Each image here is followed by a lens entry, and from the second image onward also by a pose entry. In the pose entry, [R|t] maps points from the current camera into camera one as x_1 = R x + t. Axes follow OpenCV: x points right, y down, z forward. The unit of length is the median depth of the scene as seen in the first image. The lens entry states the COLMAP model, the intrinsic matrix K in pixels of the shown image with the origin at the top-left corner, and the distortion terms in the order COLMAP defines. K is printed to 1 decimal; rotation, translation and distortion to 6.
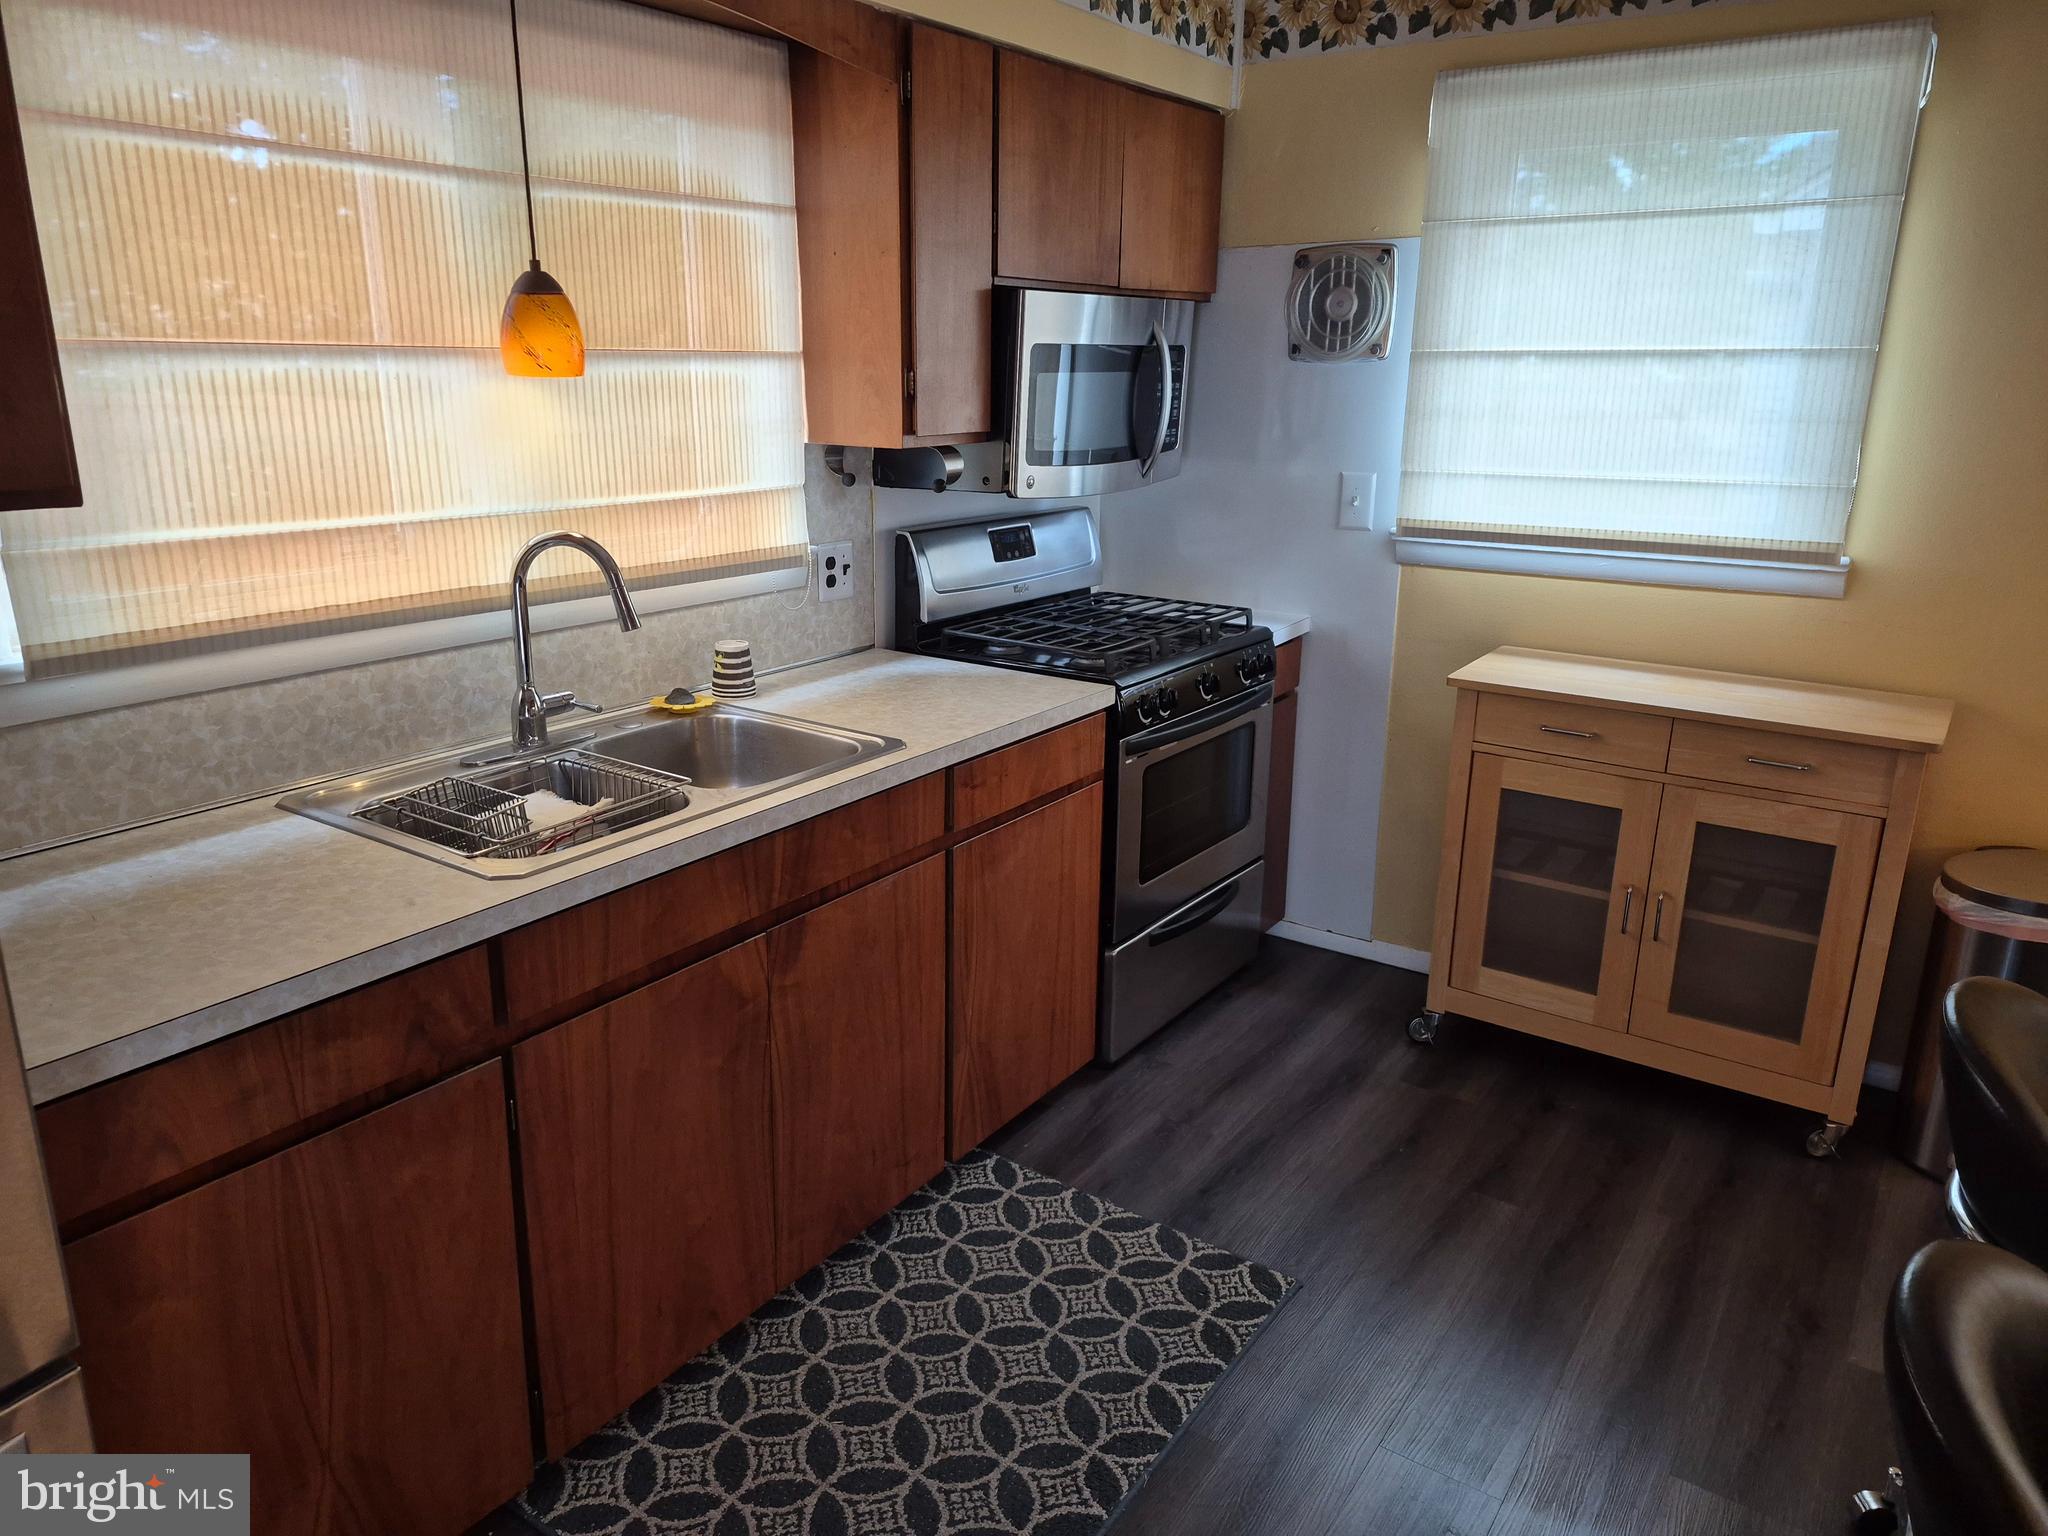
lens RADIAL K [[1411.9, 0, 1013.7], [0, 1411.9, 753.4], [0, 0, 1]] dist [0.042399, -0.035593]
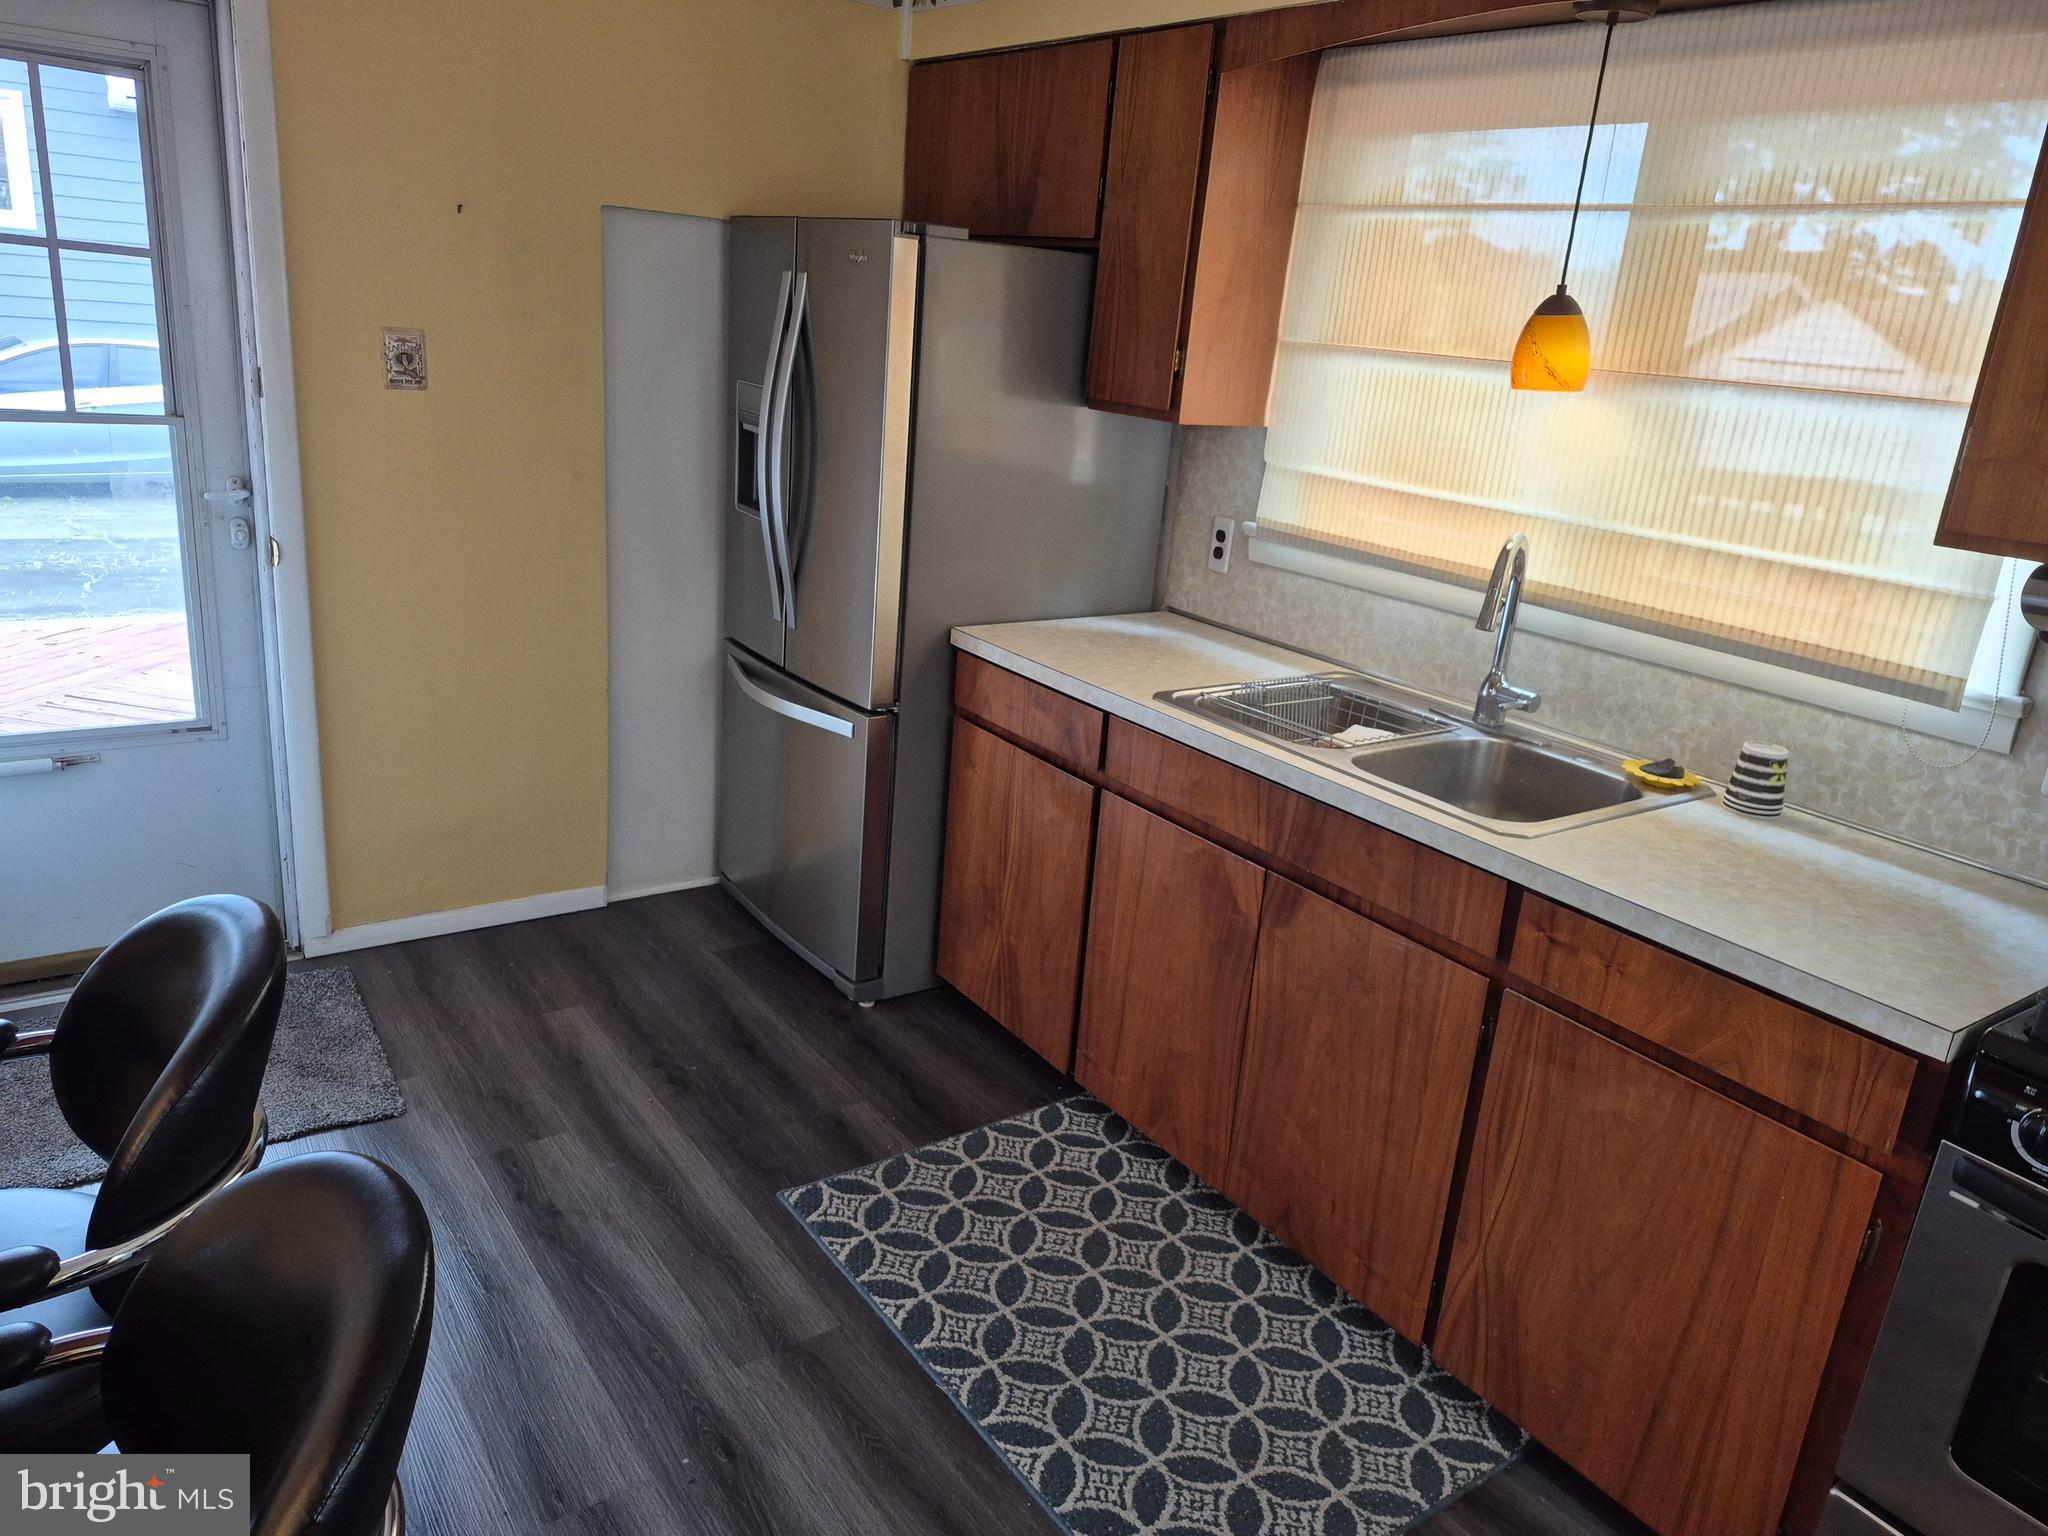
lens RADIAL K [[1411.9, 0, 1020.1], [0, 1411.9, 764.7], [0, 0, 1]] dist [0.042399, -0.035593]
pose [[-0.344734, 0.247218, -0.905562, 0.749932], [-0.334588, 0.868974, 0.364602, -0.244939], [0.877046, 0.428681, -0.216849, 0.884357]]
